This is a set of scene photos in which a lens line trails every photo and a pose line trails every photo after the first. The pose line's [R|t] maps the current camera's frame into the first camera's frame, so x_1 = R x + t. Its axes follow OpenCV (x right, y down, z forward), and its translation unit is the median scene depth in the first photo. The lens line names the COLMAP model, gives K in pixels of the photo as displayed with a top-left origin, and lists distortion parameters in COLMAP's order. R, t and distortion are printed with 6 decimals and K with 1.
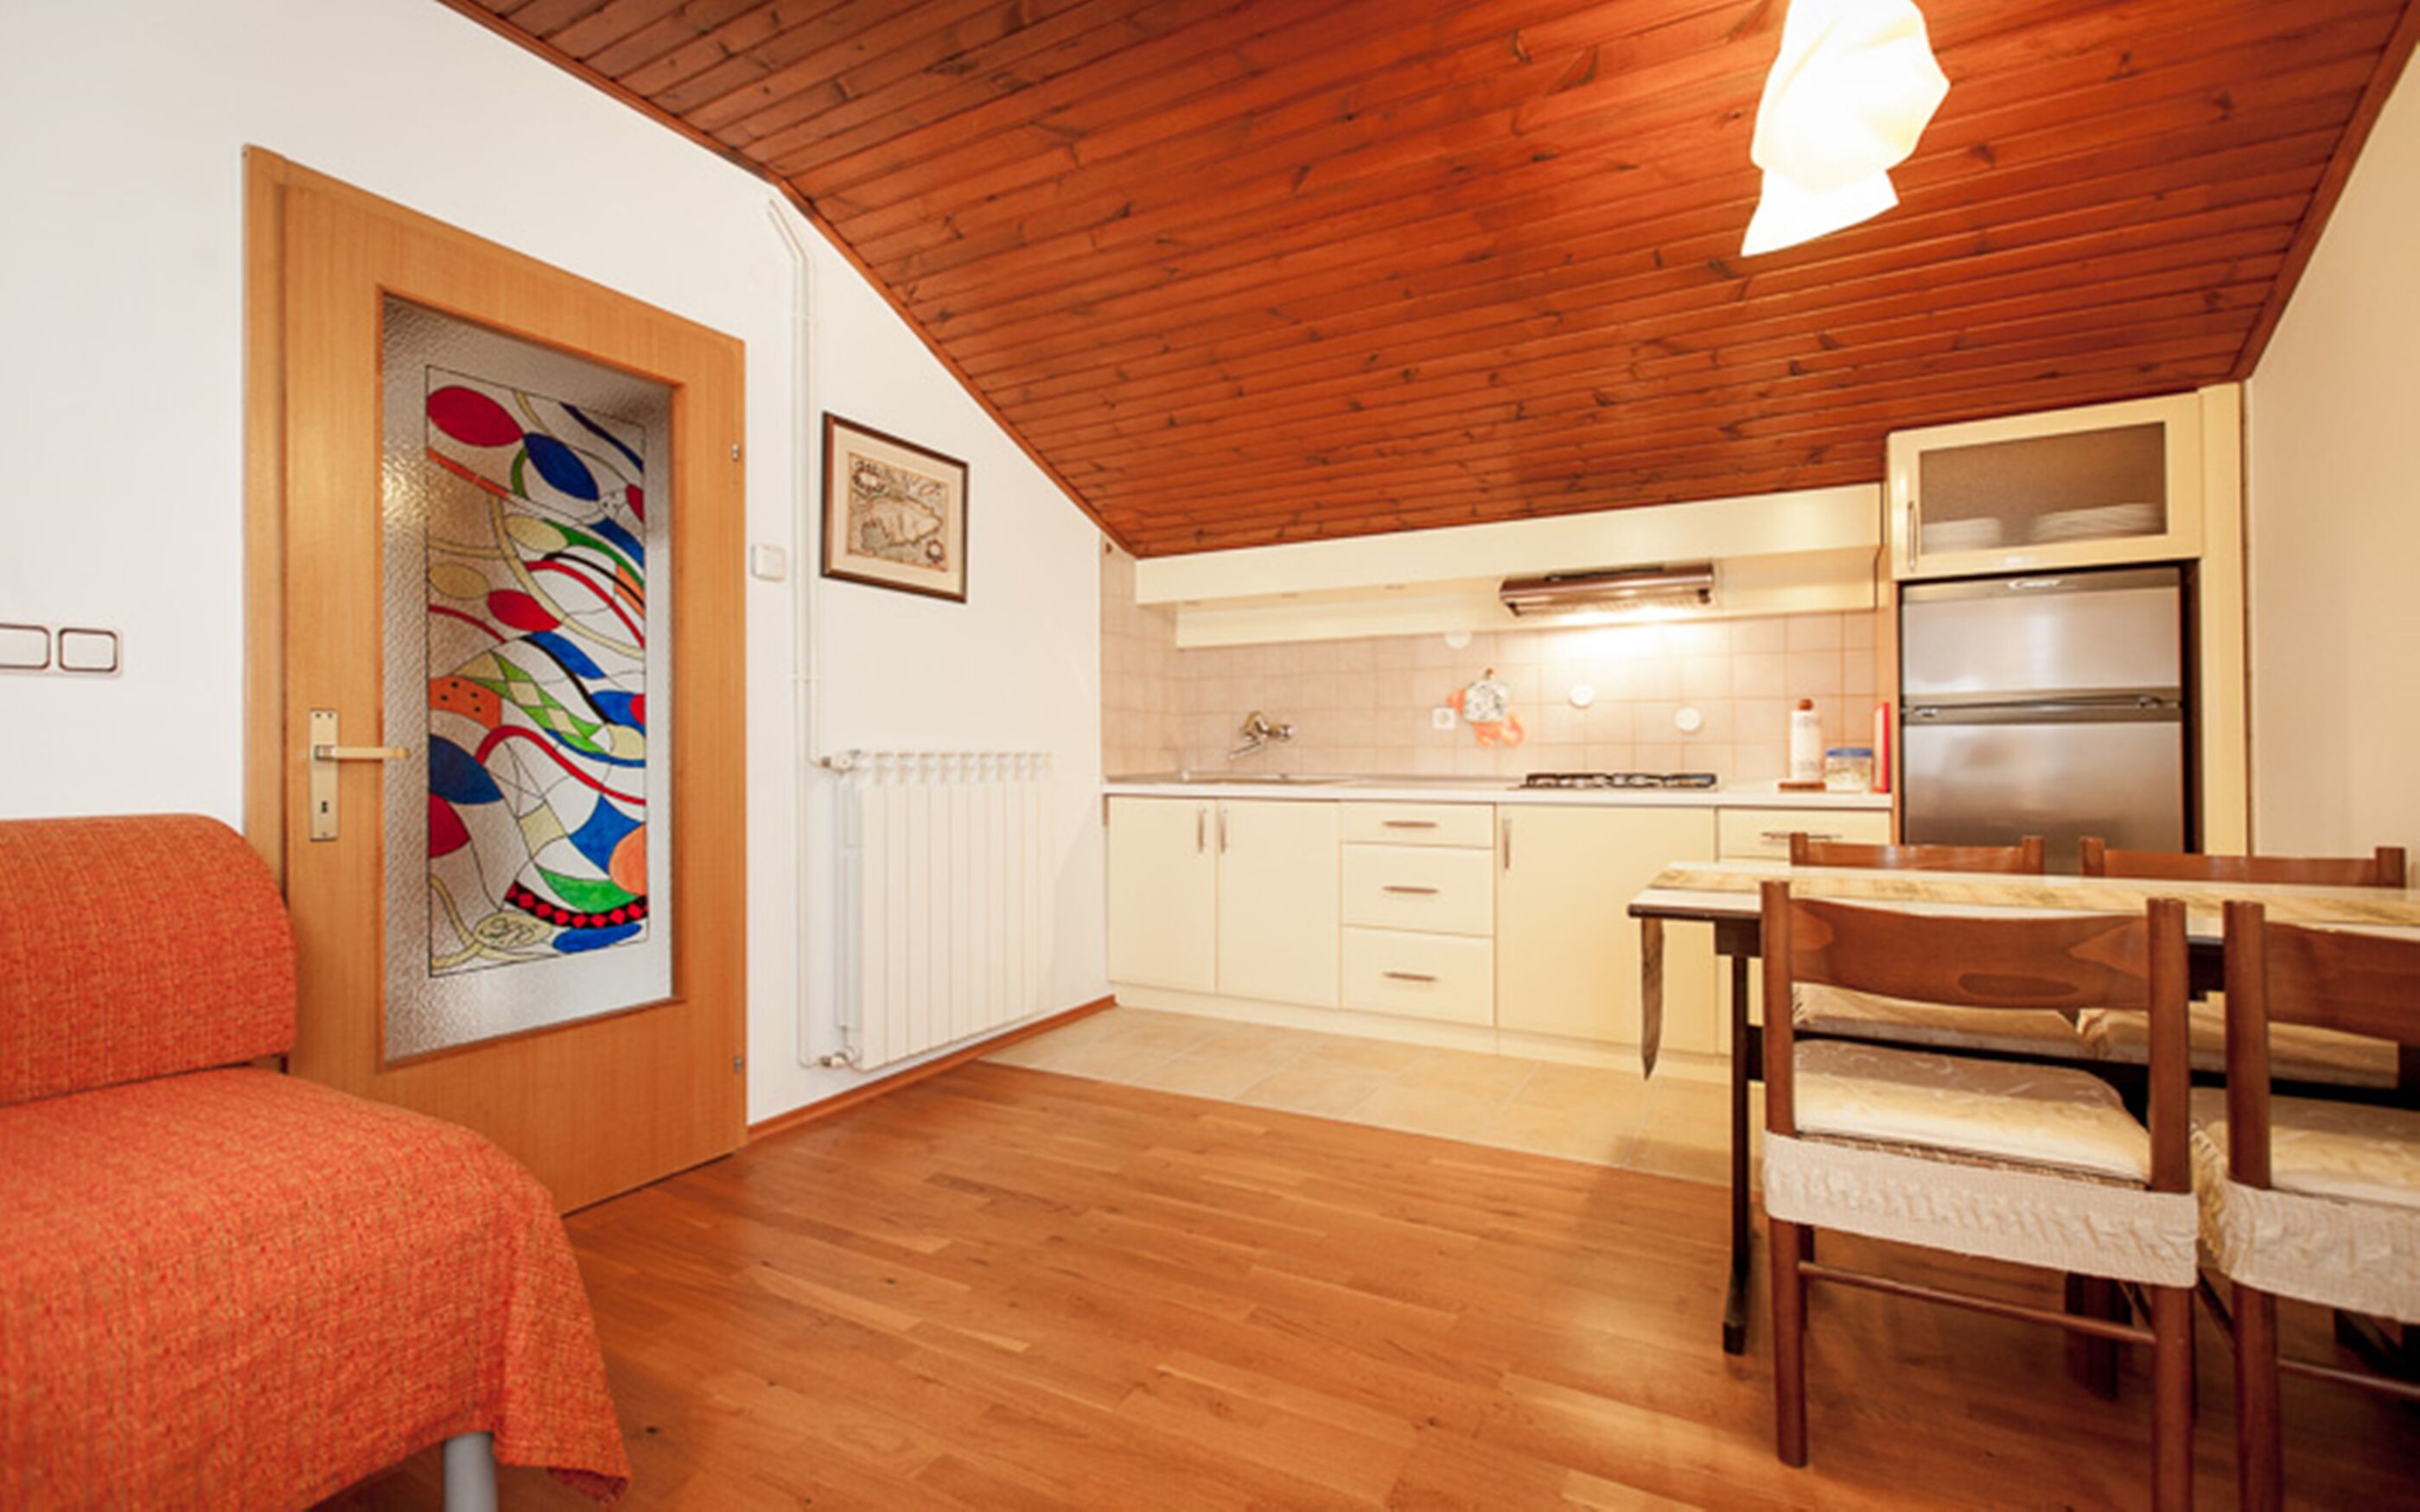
lens RADIAL K [[1075.8, 0, 1197.4], [0, 1075.8, 750.9], [0, 0, 1]] dist [0.006589, -0.002422]
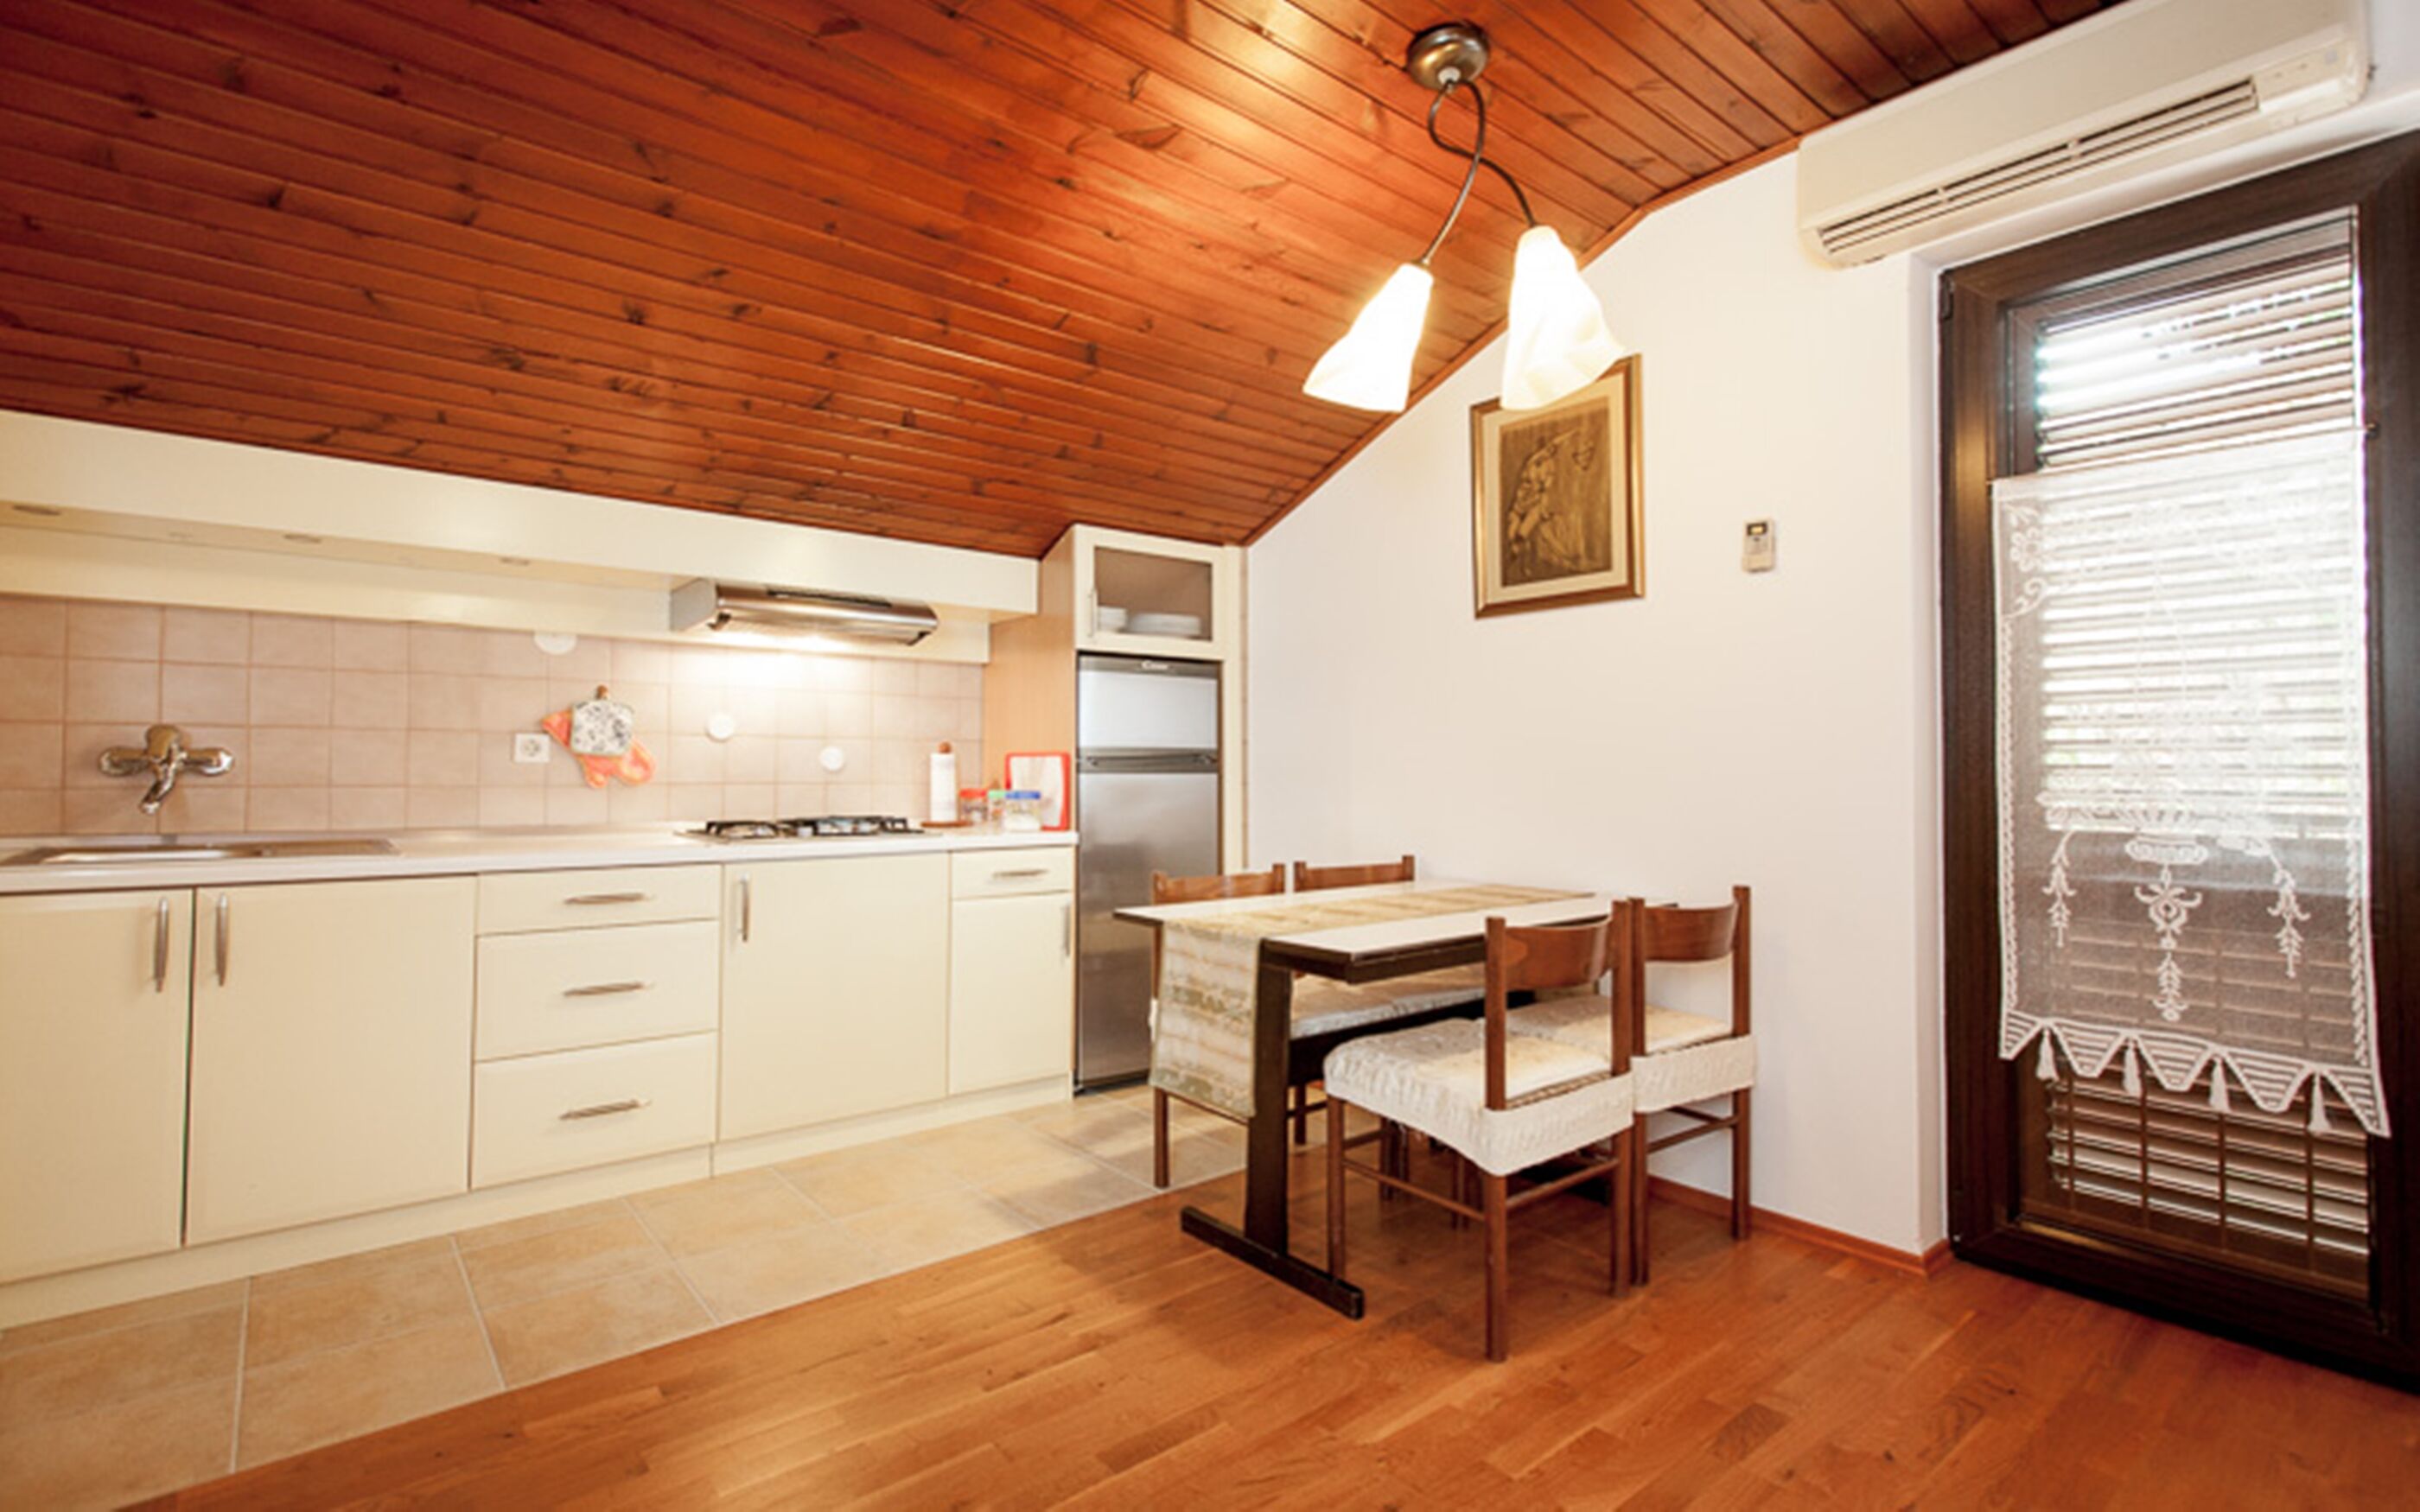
lens RADIAL K [[1075.8, 0, 1300.3], [0, 1075.8, 752.8], [0, 0, 1]] dist [0.006589, -0.002422]
pose [[0.370581, 0.024845, 0.928468, -0.323381], [-0.009490, 0.999691, -0.022963, -0.018883], [-0.928751, -0.000302, 0.370703, 0.310054]]
